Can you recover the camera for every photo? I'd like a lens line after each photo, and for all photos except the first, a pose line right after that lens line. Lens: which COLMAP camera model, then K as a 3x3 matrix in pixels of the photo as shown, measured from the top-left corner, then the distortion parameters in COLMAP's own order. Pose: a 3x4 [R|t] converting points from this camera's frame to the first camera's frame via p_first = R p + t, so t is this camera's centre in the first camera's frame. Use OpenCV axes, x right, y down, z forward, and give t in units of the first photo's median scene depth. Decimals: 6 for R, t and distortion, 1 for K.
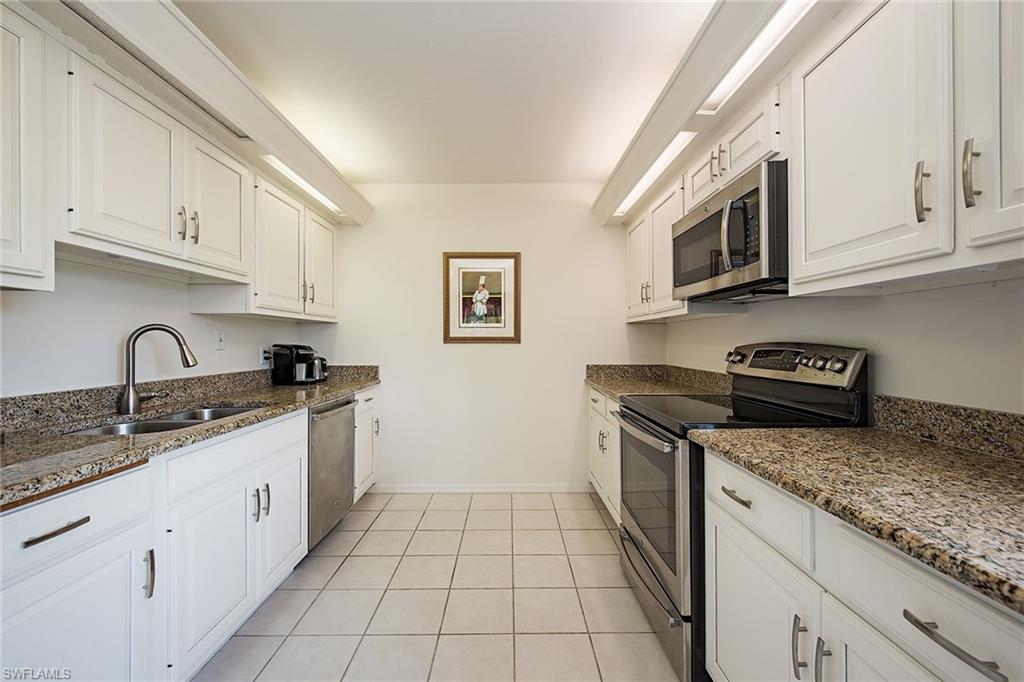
lens RADIAL K [[402.4, 0, 510.4], [0, 402.4, 343.3], [0, 0, 1]] dist [-0.006388, 0.000006]
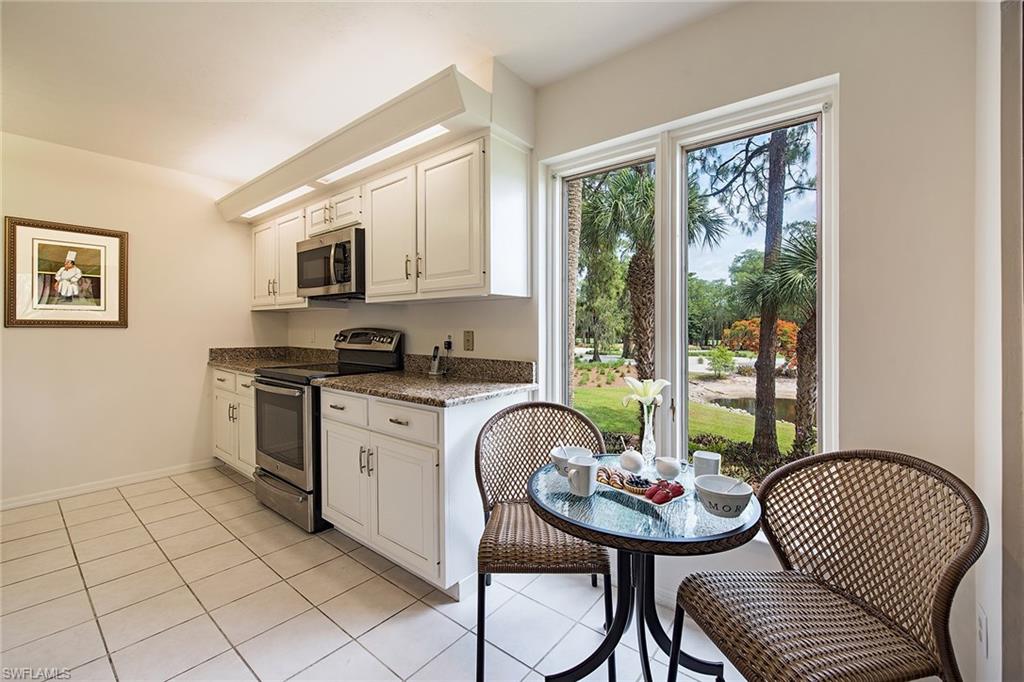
lens RADIAL K [[421.9, 0, 512.8], [0, 421.9, 334.1], [0, 0, 1]] dist [-0.001032, -0.000472]
pose [[0.634798, -0.004814, 0.772664, -0.251987], [-0.002750, 0.999960, 0.008490, 0.006032], [-0.772674, -0.007514, 0.634759, -0.506557]]
